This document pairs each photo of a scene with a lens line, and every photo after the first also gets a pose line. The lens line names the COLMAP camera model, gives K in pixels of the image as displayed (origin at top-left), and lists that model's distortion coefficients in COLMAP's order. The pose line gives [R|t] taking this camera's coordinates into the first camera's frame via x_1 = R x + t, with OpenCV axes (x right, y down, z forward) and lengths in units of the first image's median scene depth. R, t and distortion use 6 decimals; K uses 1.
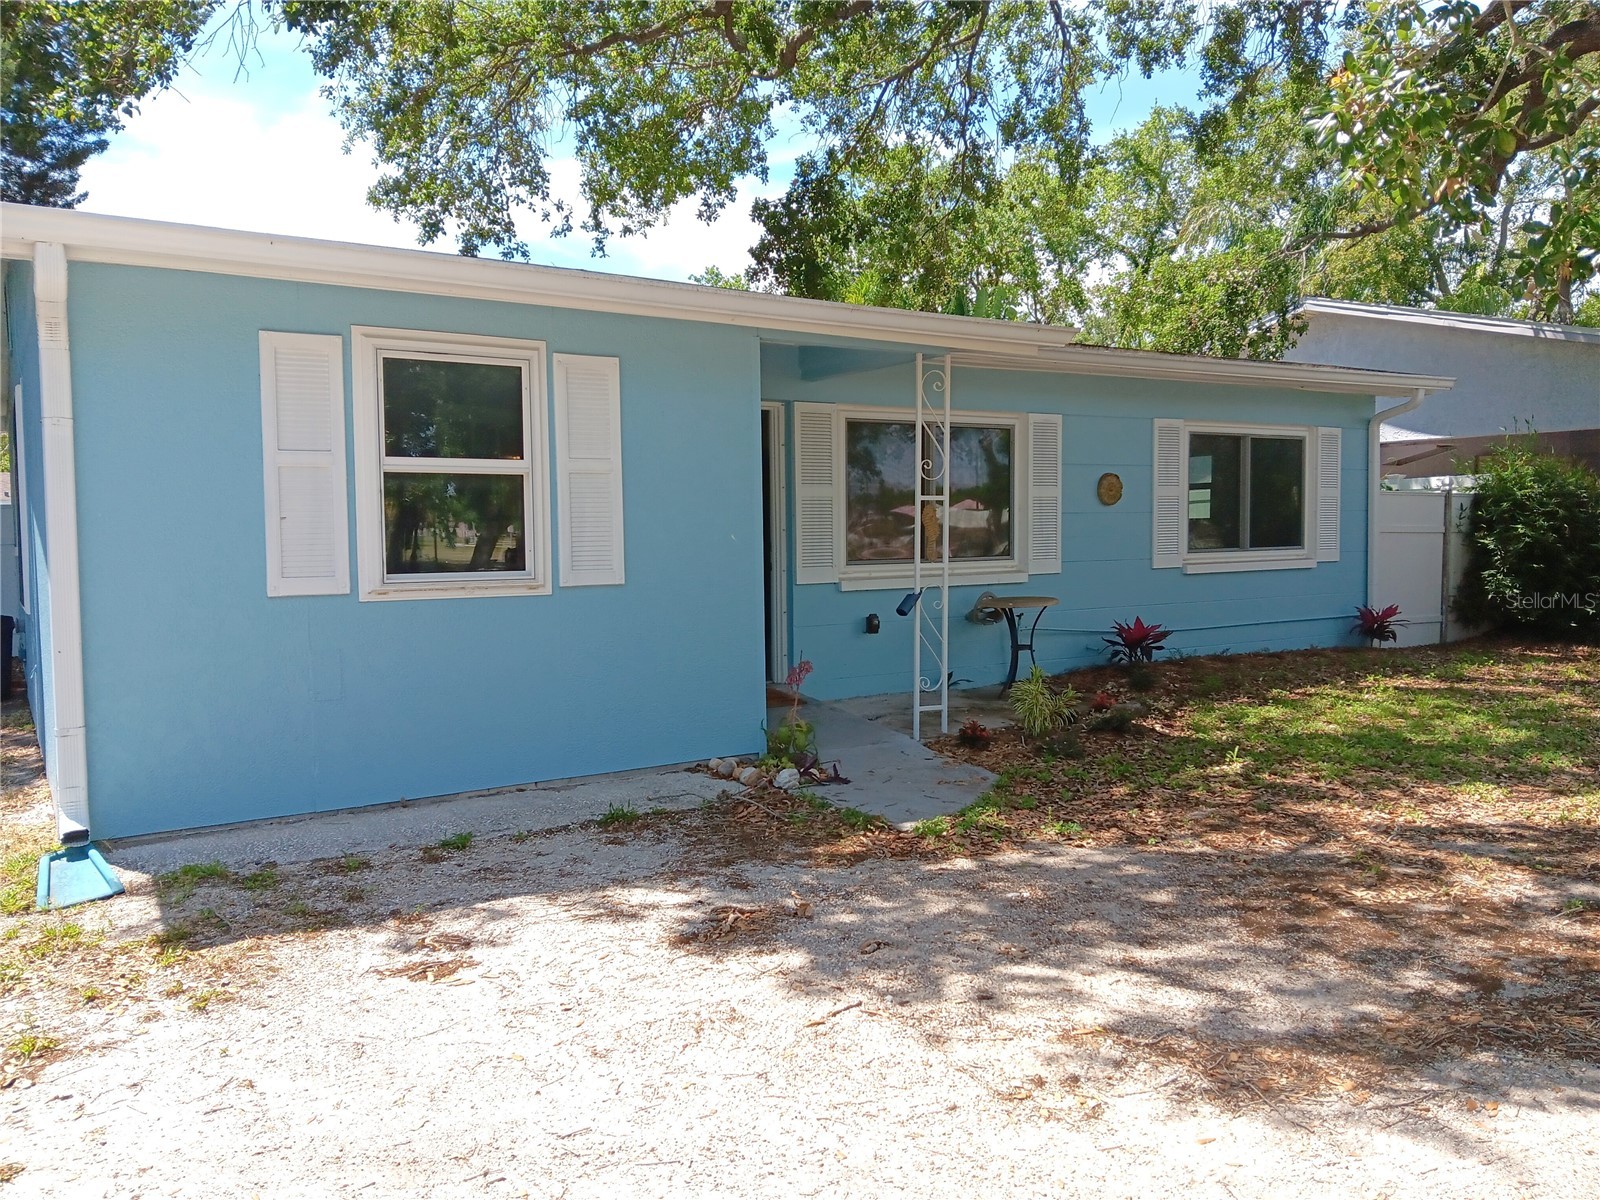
lens RADIAL K [[1237.7, 0, 790.9], [0, 1237.7, 599.4], [0, 0, 1]] dist [0.134660, -0.236208]
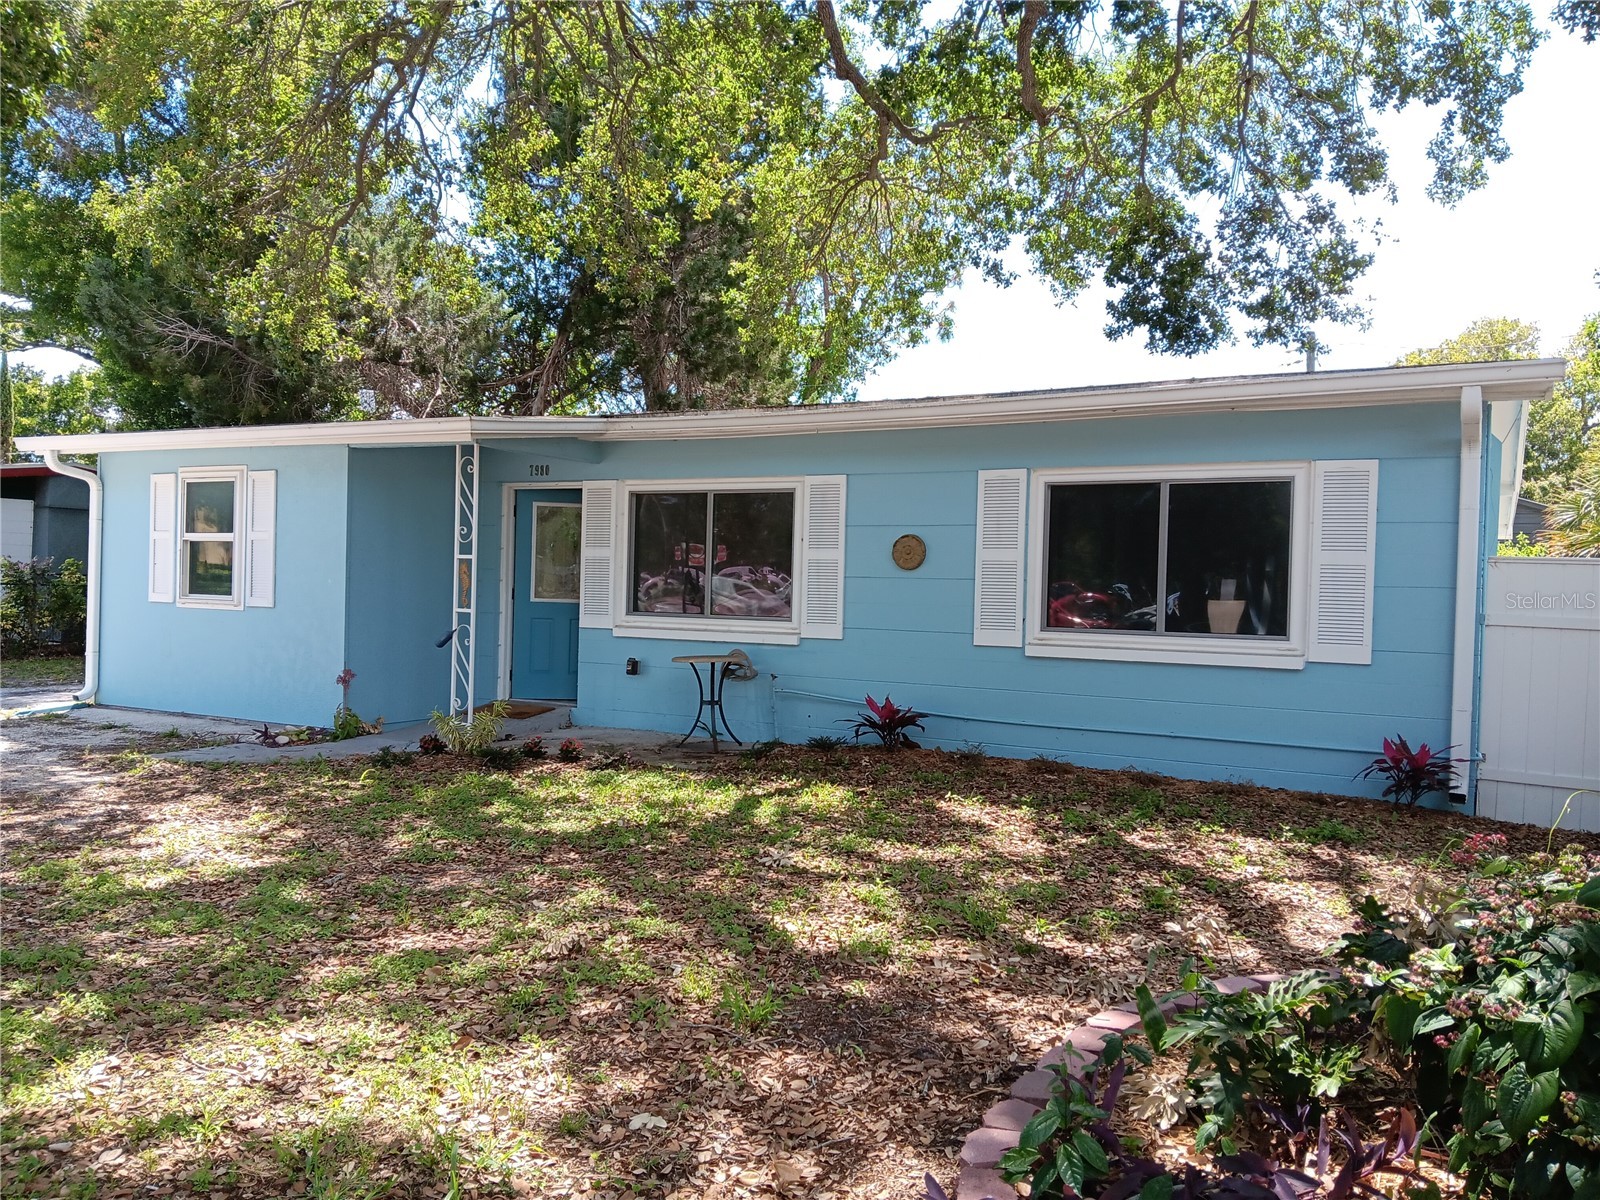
lens RADIAL K [[1237.7, 0, 790.9], [0, 1237.7, 599.4], [0, 0, 1]] dist [0.134660, -0.236208]
pose [[0.459141, 0.034001, -0.887713, 1.050551], [-0.079114, 0.996862, -0.002738, -0.046604], [0.884834, 0.071487, 0.460390, 0.529643]]
